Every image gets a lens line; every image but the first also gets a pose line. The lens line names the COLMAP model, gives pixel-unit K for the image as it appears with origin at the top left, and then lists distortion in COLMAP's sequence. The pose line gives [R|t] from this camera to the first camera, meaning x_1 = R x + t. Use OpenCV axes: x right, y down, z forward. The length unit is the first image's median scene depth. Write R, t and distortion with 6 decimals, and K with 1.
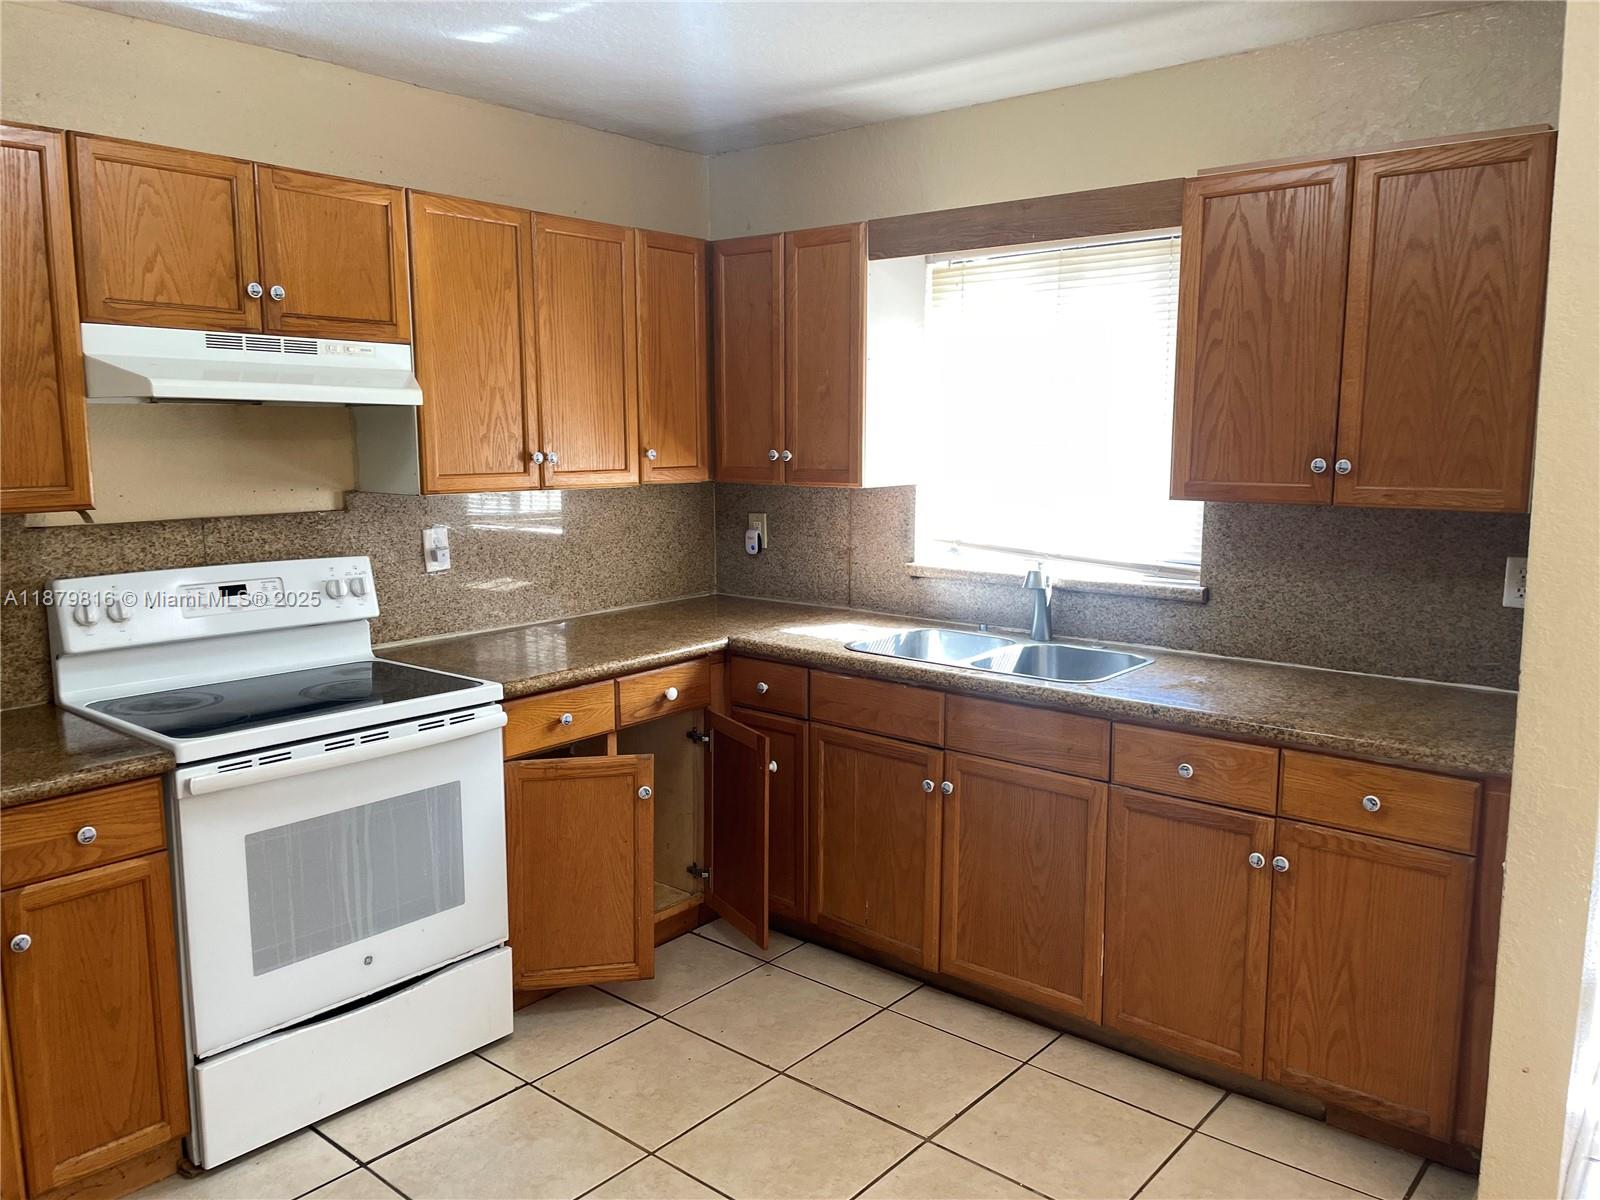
lens RADIAL K [[1207.5, 0, 800.2], [0, 1207.5, 601.5], [0, 0, 1]] dist [0.078236, -0.099935]
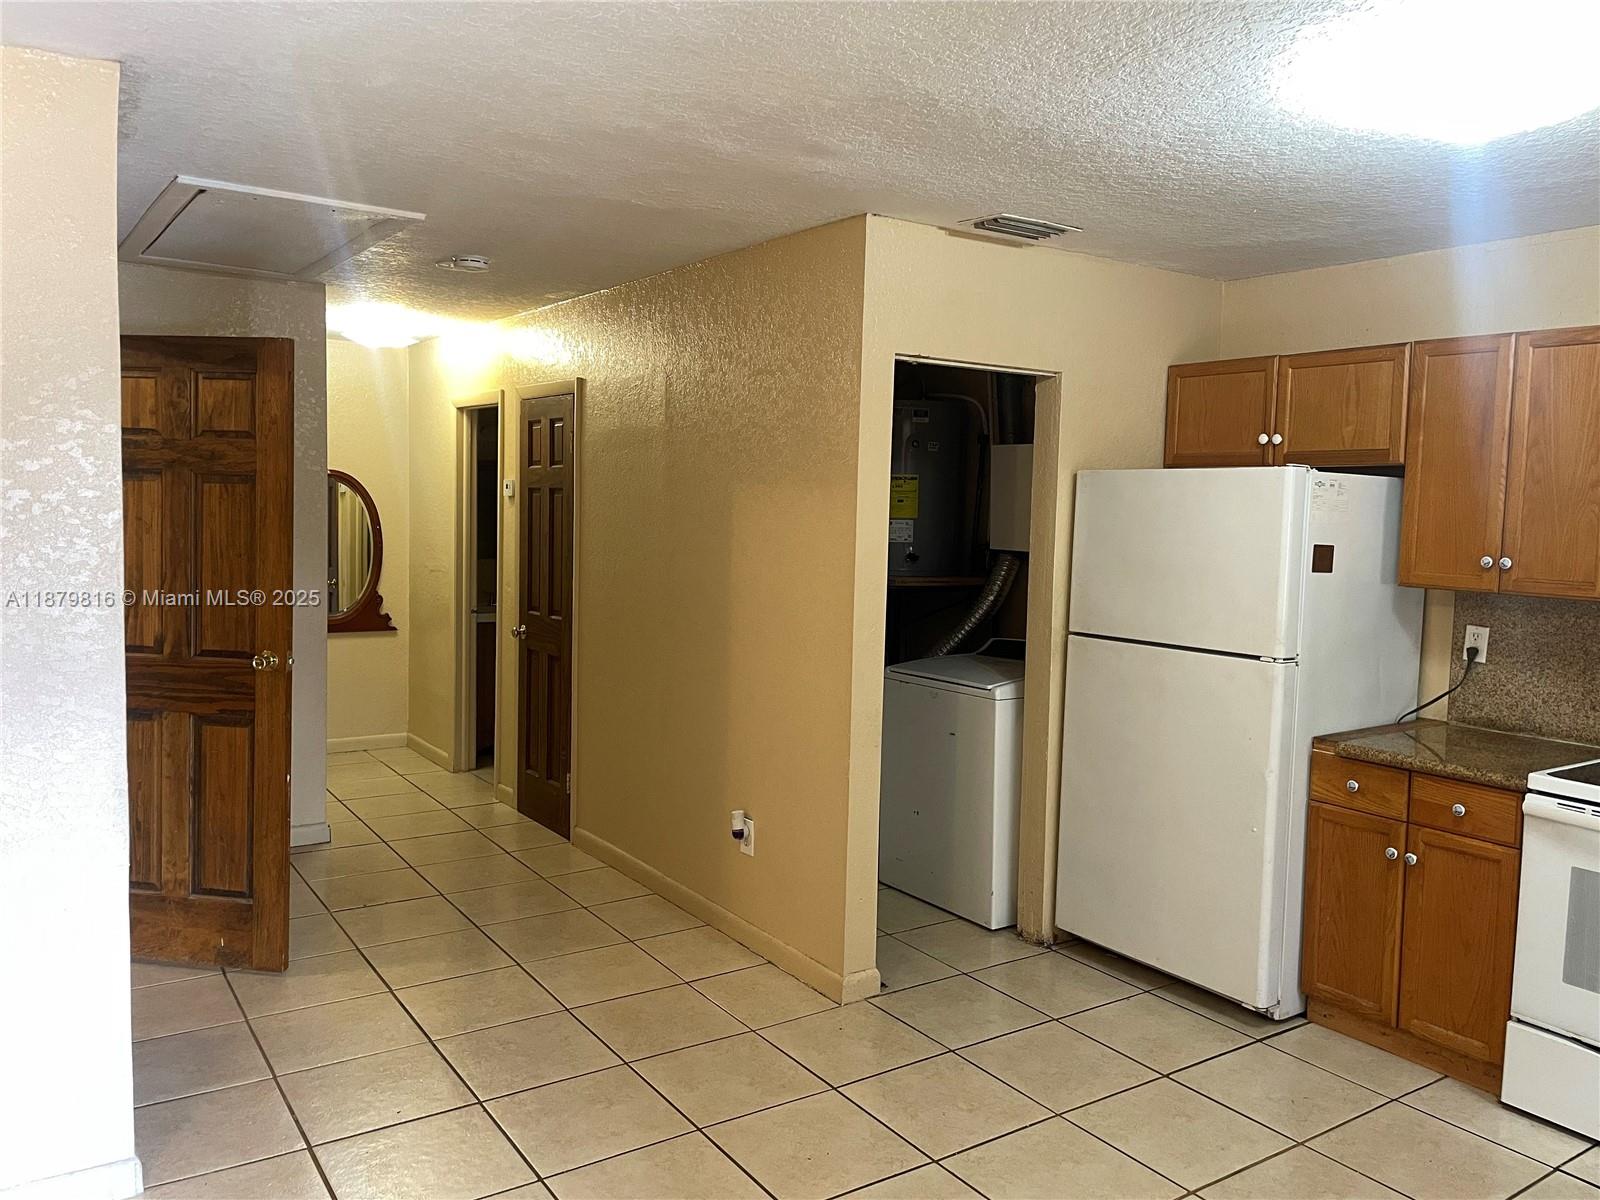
lens RADIAL K [[1207.5, 0, 791.6], [0, 1207.5, 583.5], [0, 0, 1]] dist [0.078236, -0.099935]
pose [[-0.269611, 0.061995, -0.960971, 0.903884], [-0.162553, 0.980675, 0.108873, -0.093563], [0.949150, 0.185562, -0.254324, 0.488017]]
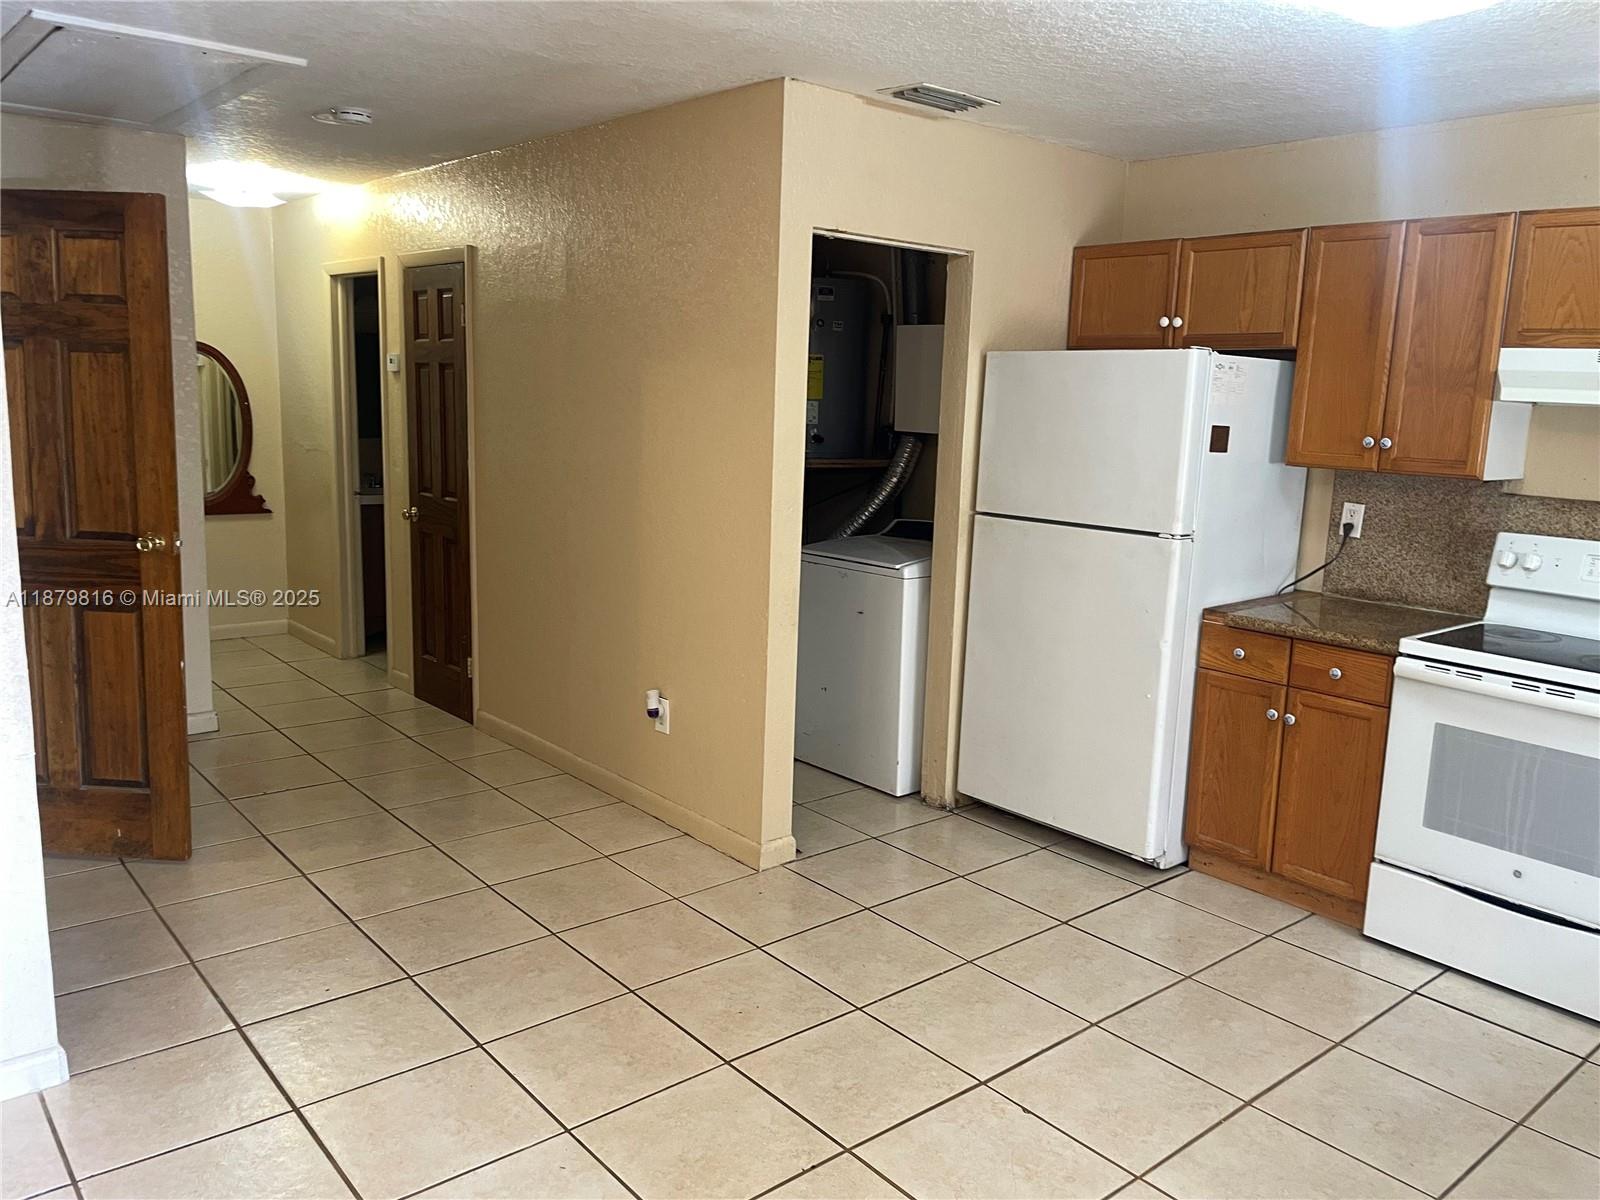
lens RADIAL K [[1207.5, 0, 804.7], [0, 1207.5, 591.3], [0, 0, 1]] dist [0.078236, -0.099935]
pose [[-0.158445, 0.161591, -0.974055, 0.921802], [-0.175118, 0.966278, 0.188786, -0.080219], [0.971714, 0.200487, -0.124805, 0.439443]]
